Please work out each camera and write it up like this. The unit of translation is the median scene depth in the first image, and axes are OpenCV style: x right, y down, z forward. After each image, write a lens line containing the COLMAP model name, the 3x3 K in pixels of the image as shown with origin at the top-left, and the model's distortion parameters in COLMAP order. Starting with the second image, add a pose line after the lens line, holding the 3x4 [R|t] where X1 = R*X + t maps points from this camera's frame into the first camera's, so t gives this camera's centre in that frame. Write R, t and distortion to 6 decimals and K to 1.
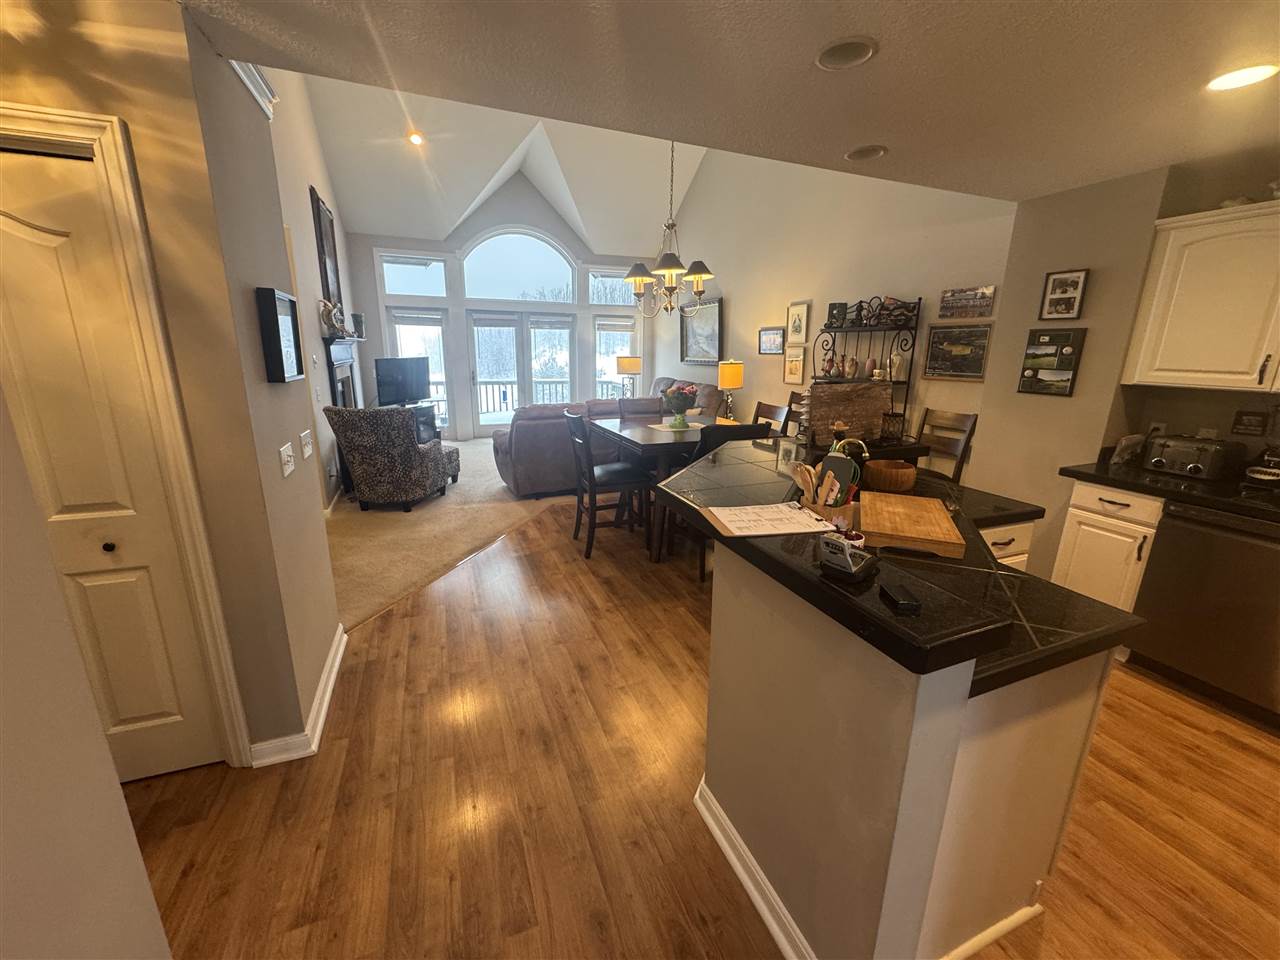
lens RADIAL K [[510.9, 0, 638.4], [0, 510.9, 478.7], [0, 0, 1]] dist [-0.002709, 0.000158]
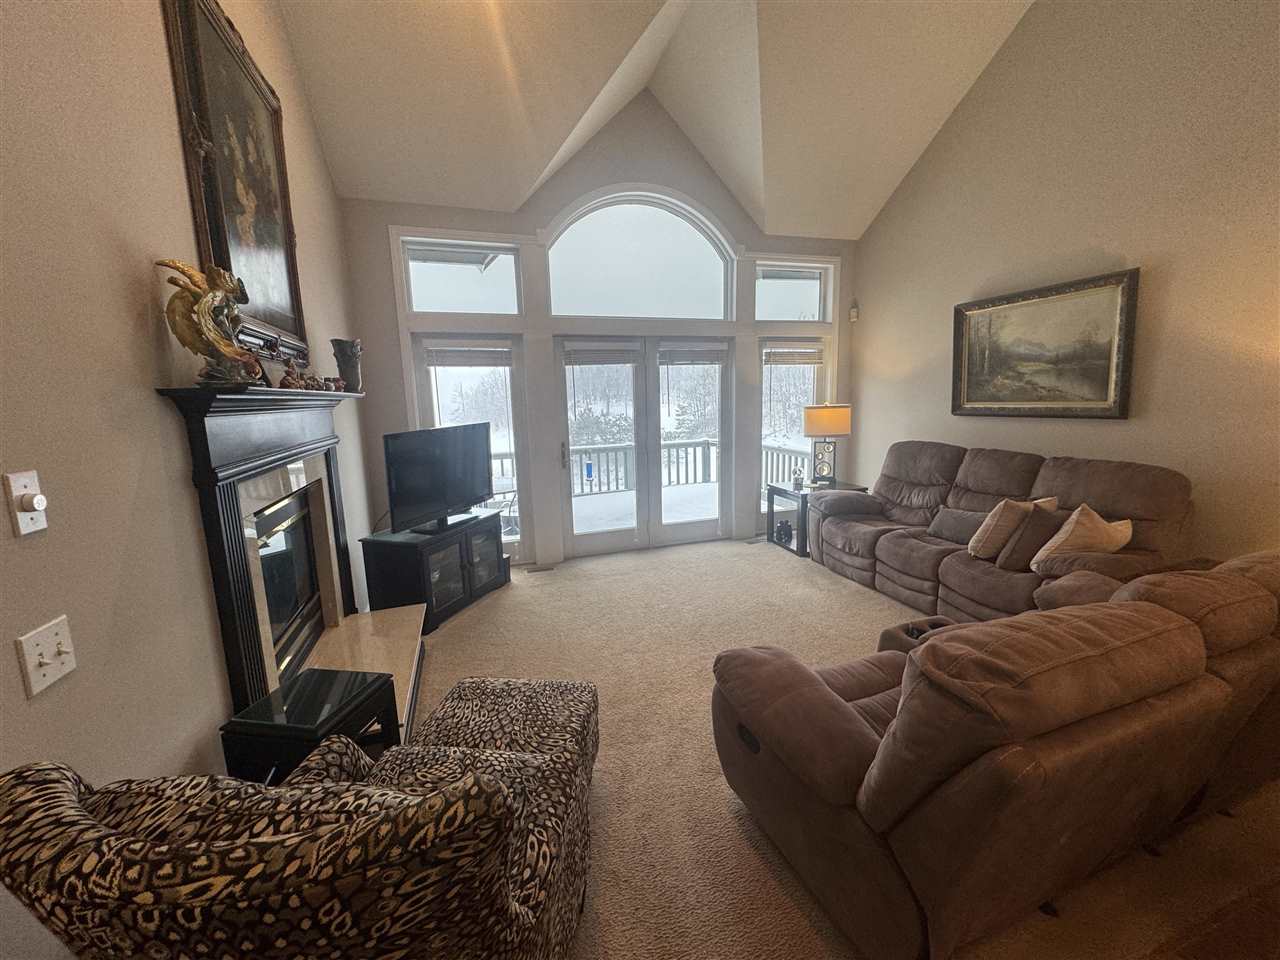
lens RADIAL K [[510.9, 0, 639.0], [0, 510.9, 483.5], [0, 0, 1]] dist [-0.002709, 0.000158]
pose [[0.997953, -0.032591, -0.055028, -0.216296], [0.028103, 0.996362, -0.080456, -0.120841], [0.057450, 0.078745, 0.995238, 0.458219]]
